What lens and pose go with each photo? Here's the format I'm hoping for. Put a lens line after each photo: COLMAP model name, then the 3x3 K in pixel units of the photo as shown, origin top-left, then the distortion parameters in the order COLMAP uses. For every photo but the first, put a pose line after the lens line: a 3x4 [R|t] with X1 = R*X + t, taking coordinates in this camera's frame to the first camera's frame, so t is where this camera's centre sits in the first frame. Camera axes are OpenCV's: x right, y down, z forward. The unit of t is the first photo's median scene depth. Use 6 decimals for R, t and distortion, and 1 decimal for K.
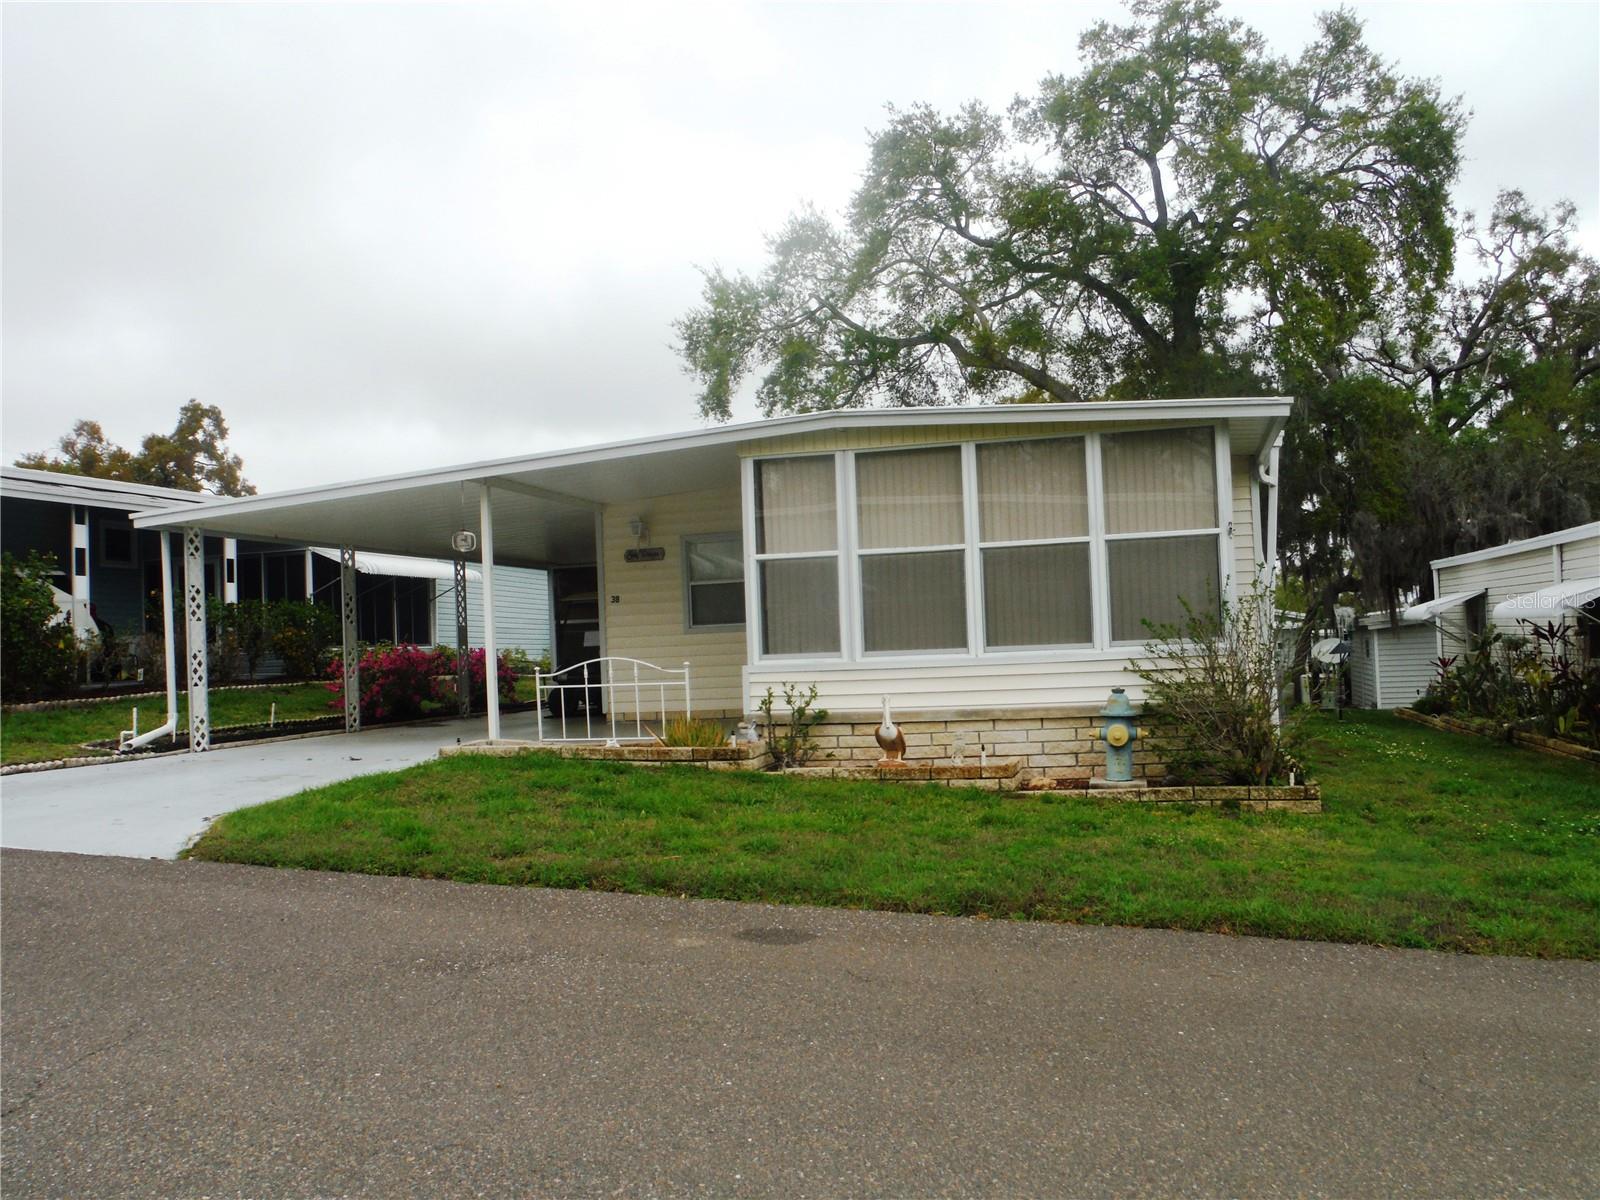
lens RADIAL K [[1355.3, 0, 807.1], [0, 1355.3, 646.9], [0, 0, 1]] dist [-0.081942, 0.076532]
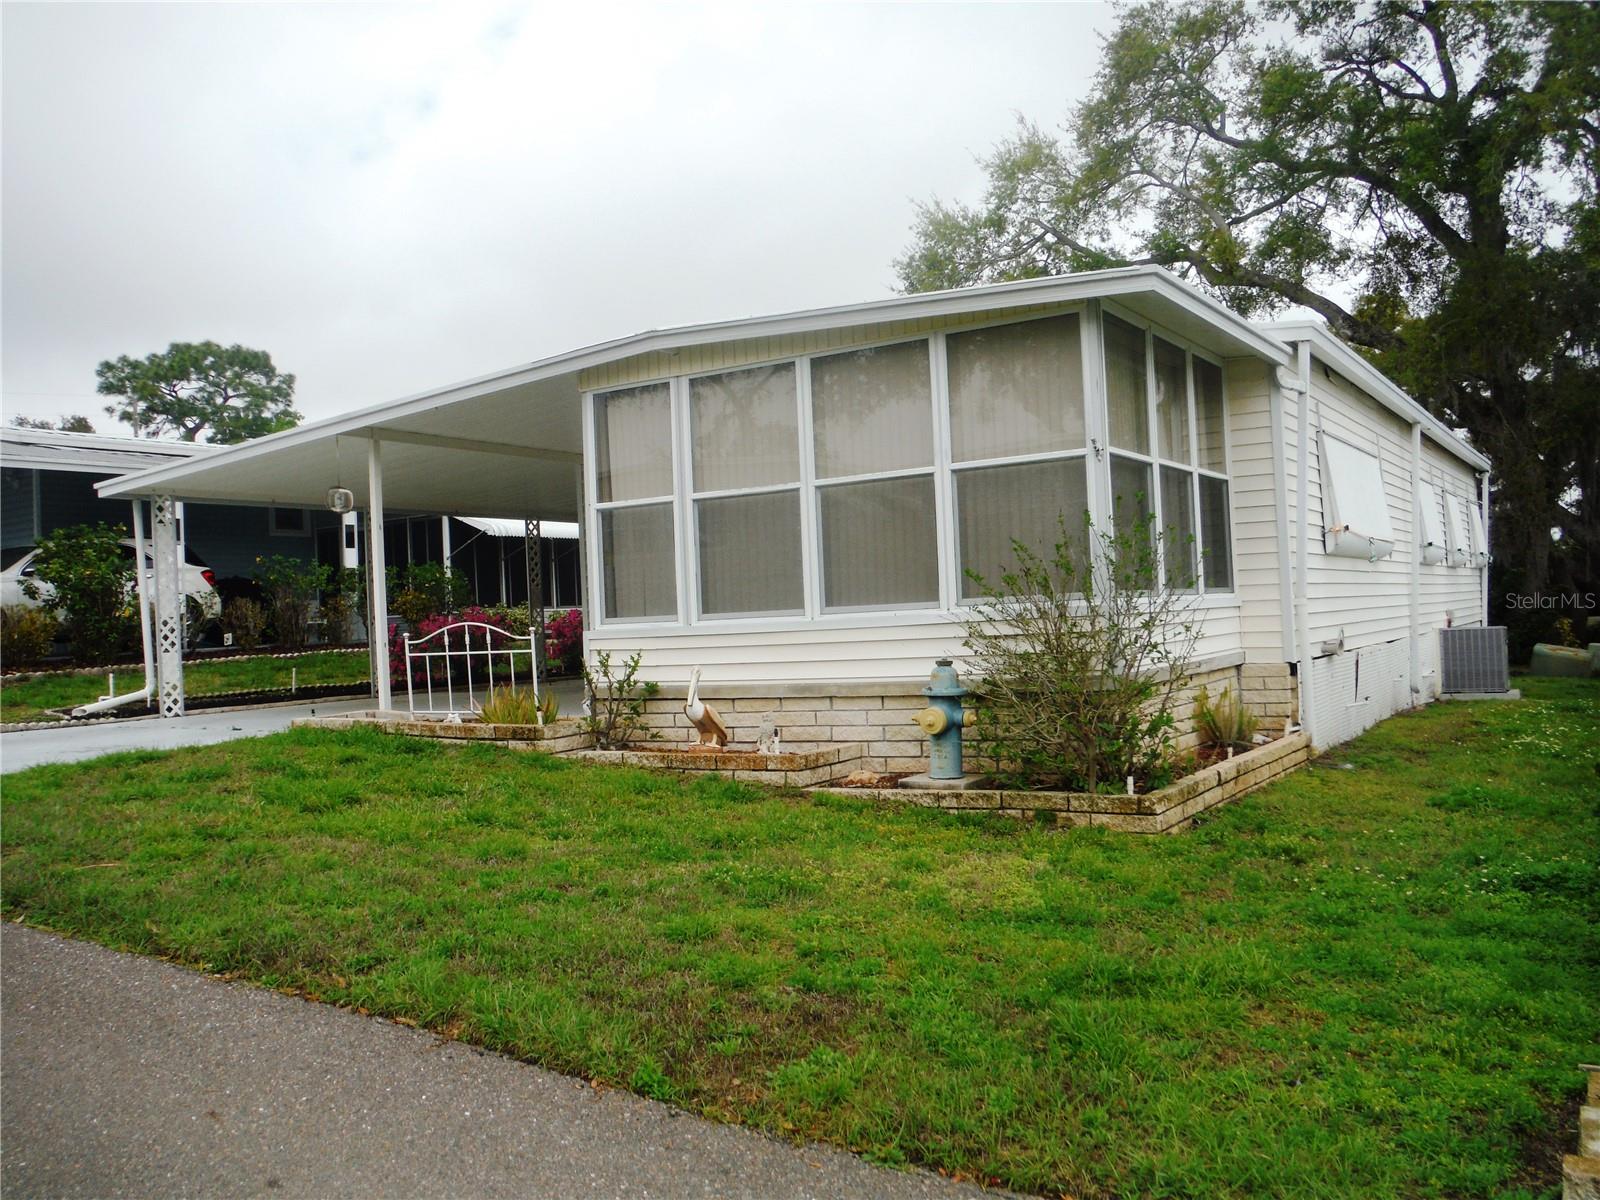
lens RADIAL K [[1355.3, 0, 807.1], [0, 1355.3, 646.9], [0, 0, 1]] dist [-0.081942, 0.076532]
pose [[0.955201, 0.000278, -0.295958, 0.354562], [0.009025, 0.999507, 0.030068, -0.000924], [0.295820, -0.031392, 0.954728, 0.210705]]
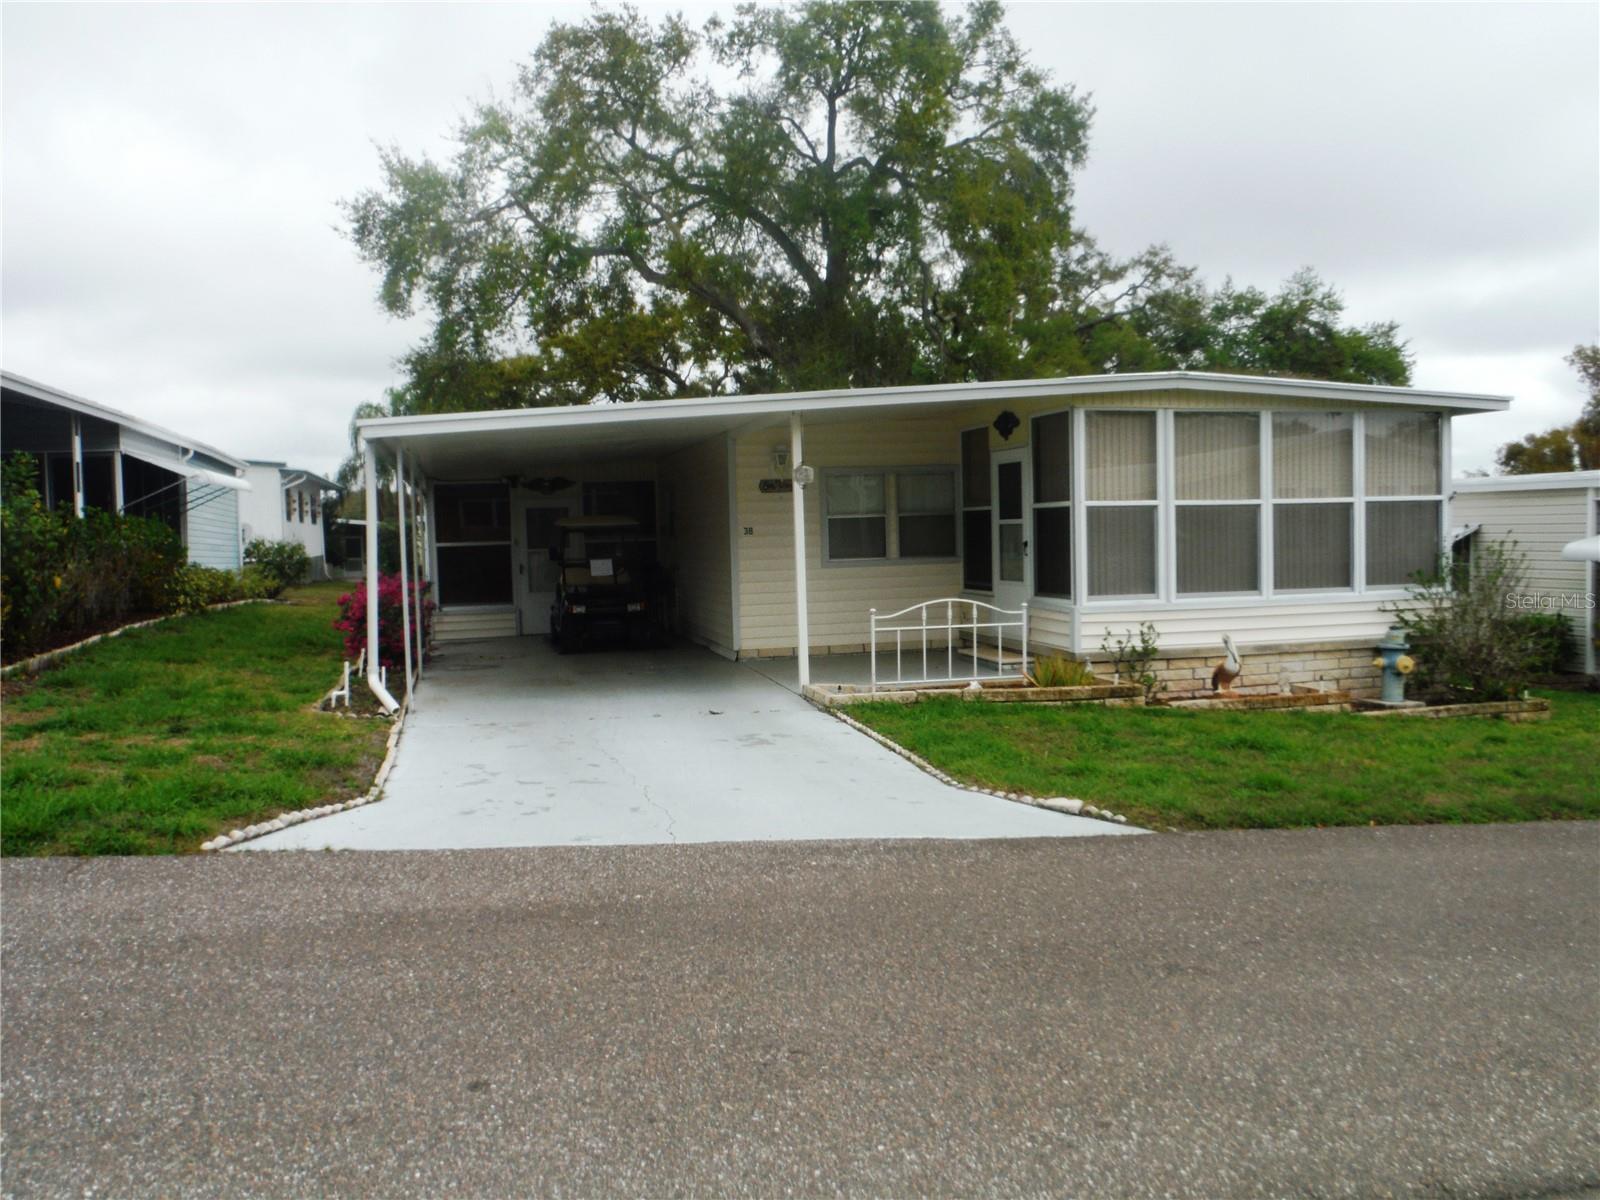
lens RADIAL K [[1355.3, 0, 807.1], [0, 1355.3, 646.9], [0, 0, 1]] dist [-0.081942, 0.076532]
pose [[0.879114, -0.022871, 0.476062, -0.744779], [-0.010040, 0.997738, 0.066472, -0.023015], [-0.476505, -0.063216, 0.876896, 0.176208]]
